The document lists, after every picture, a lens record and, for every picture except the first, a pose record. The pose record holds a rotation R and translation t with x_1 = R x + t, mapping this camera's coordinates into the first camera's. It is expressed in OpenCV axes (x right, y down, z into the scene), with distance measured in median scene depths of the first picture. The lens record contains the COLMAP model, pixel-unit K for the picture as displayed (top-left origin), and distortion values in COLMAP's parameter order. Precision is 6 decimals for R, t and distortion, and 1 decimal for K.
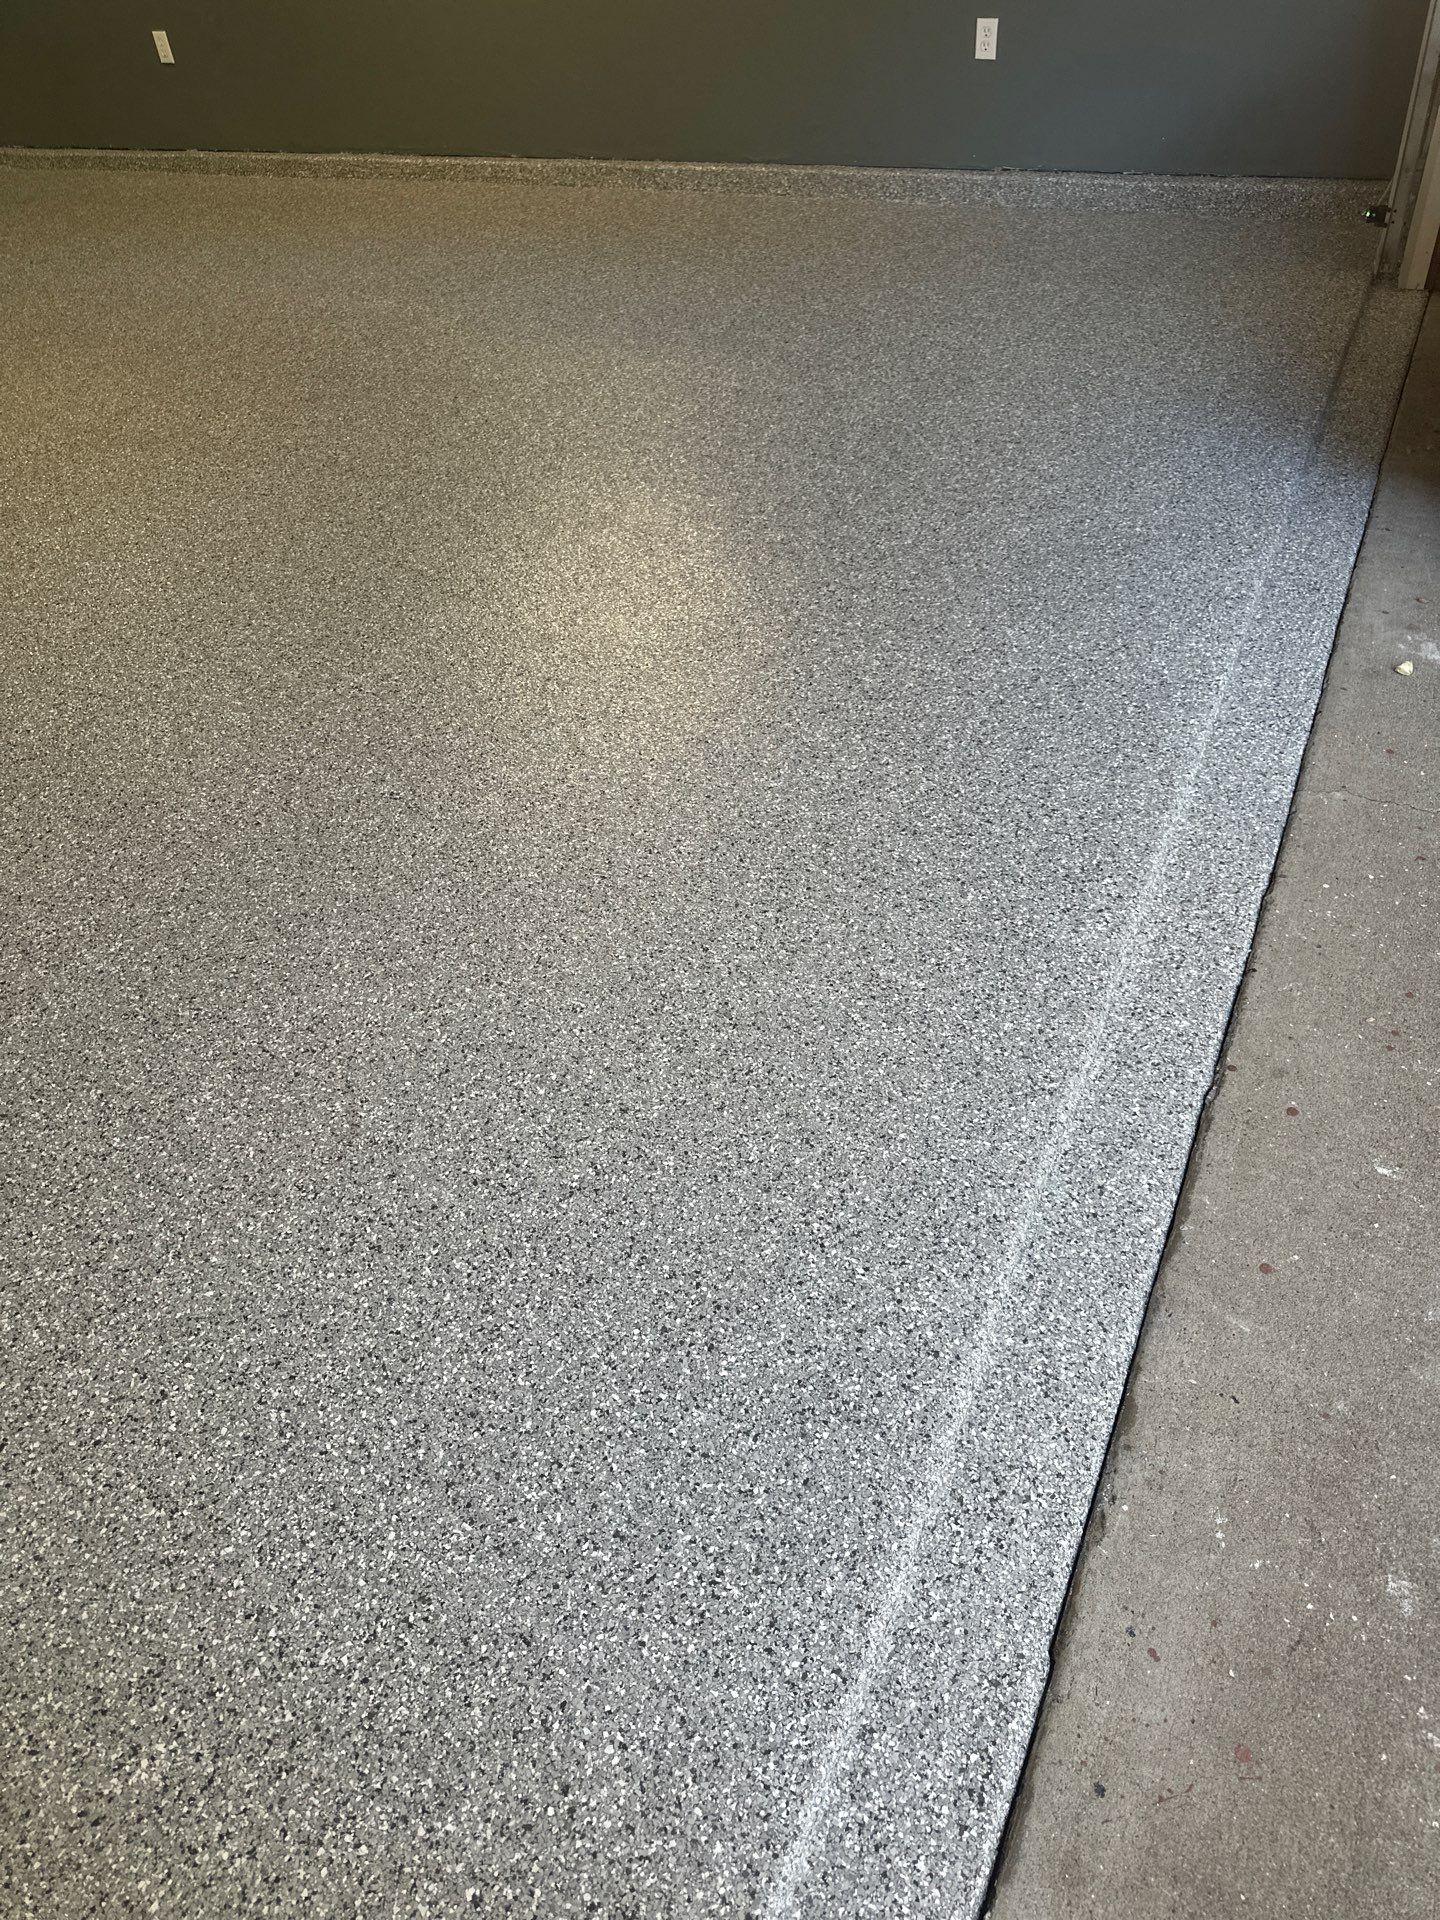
lens RADIAL K [[1351.3, 0, 715.0], [0, 1351.3, 952.9], [0, 0, 1]] dist [0.041699, -0.059143]
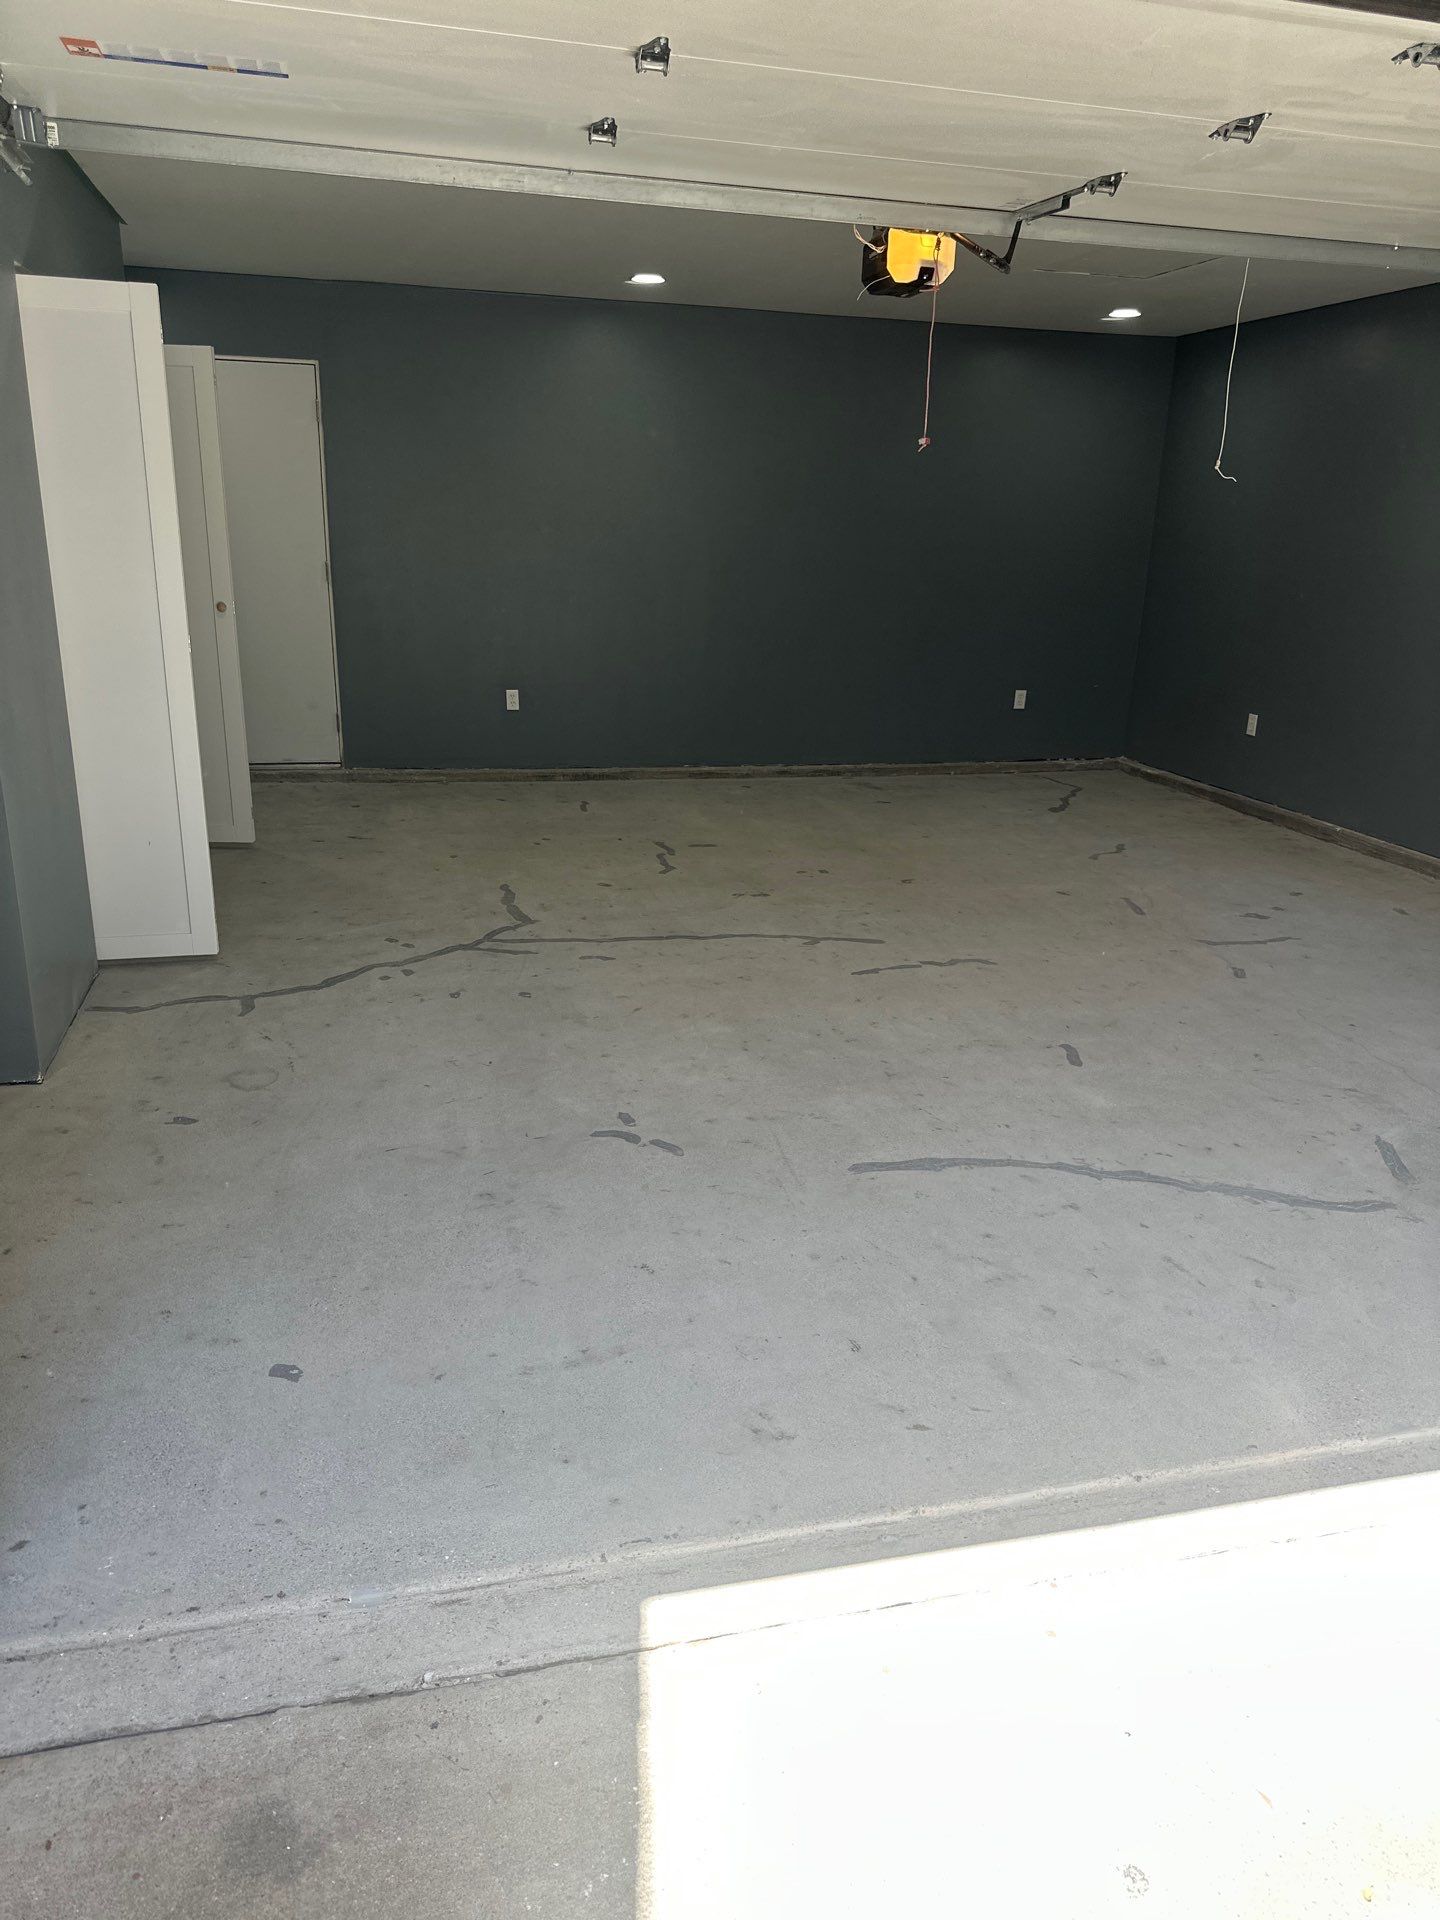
lens RADIAL K [[1351.3, 0, 713.5], [0, 1351.3, 969.4], [0, 0, 1]] dist [0.041699, -0.059143]
pose [[0.625244, 0.335284, -0.704737, 1.025188], [-0.584083, 0.799942, -0.137621, -0.003004], [0.517607, 0.497672, 0.695993, -0.213987]]
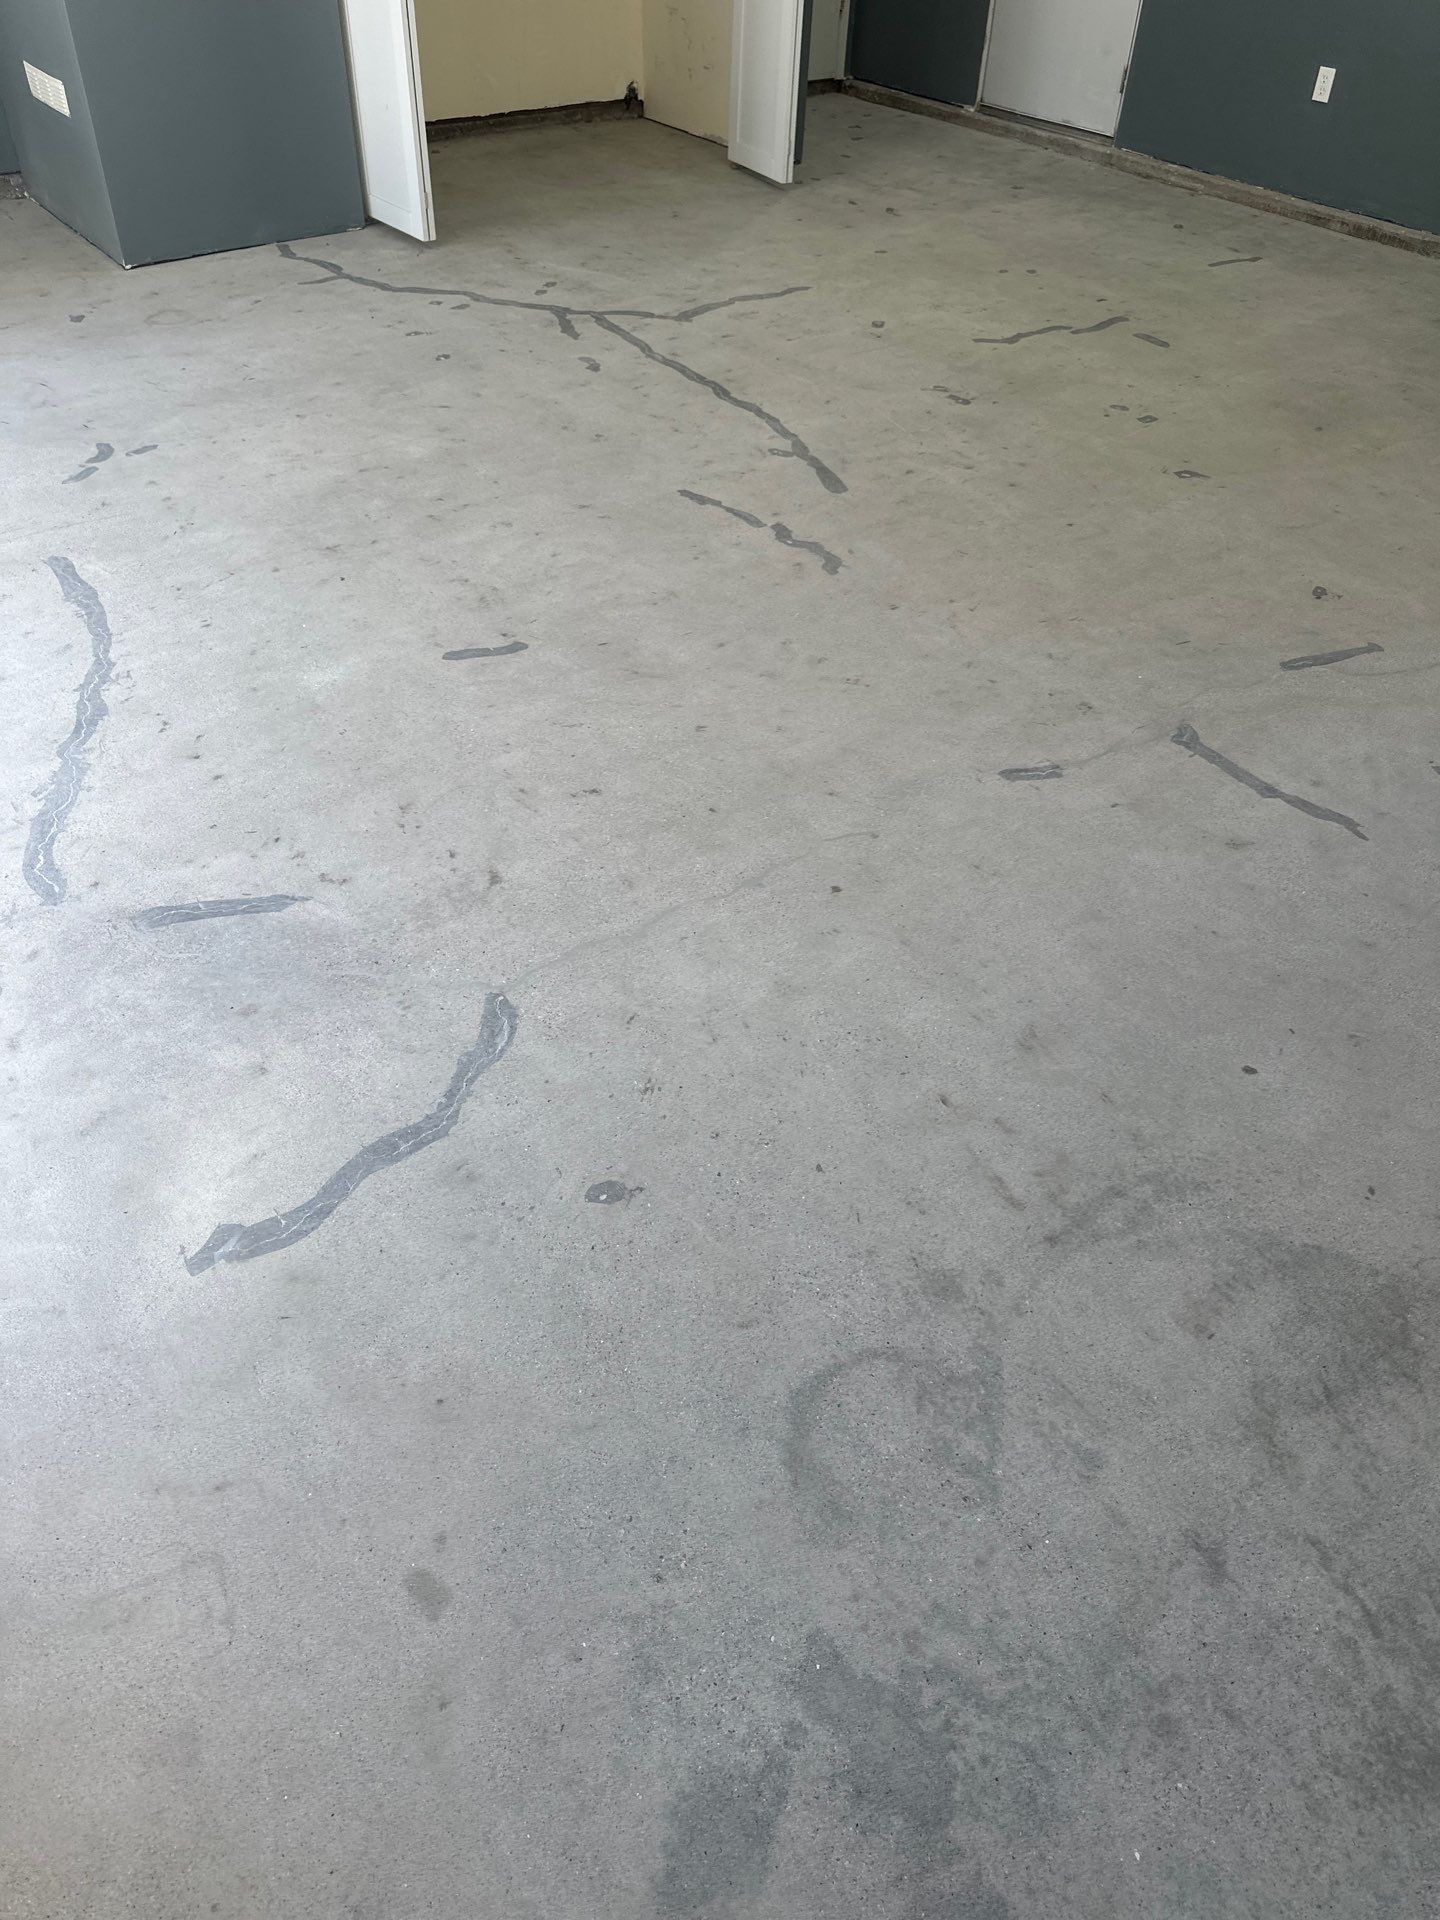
lens RADIAL K [[1351.3, 0, 714.3], [0, 1351.3, 968.6], [0, 0, 1]] dist [0.041699, -0.059143]
pose [[-0.459182, 0.648394, -0.607237, 0.927500], [-0.599047, 0.278747, 0.750628, -2.154849], [0.655968, 0.708439, 0.260423, 2.152105]]
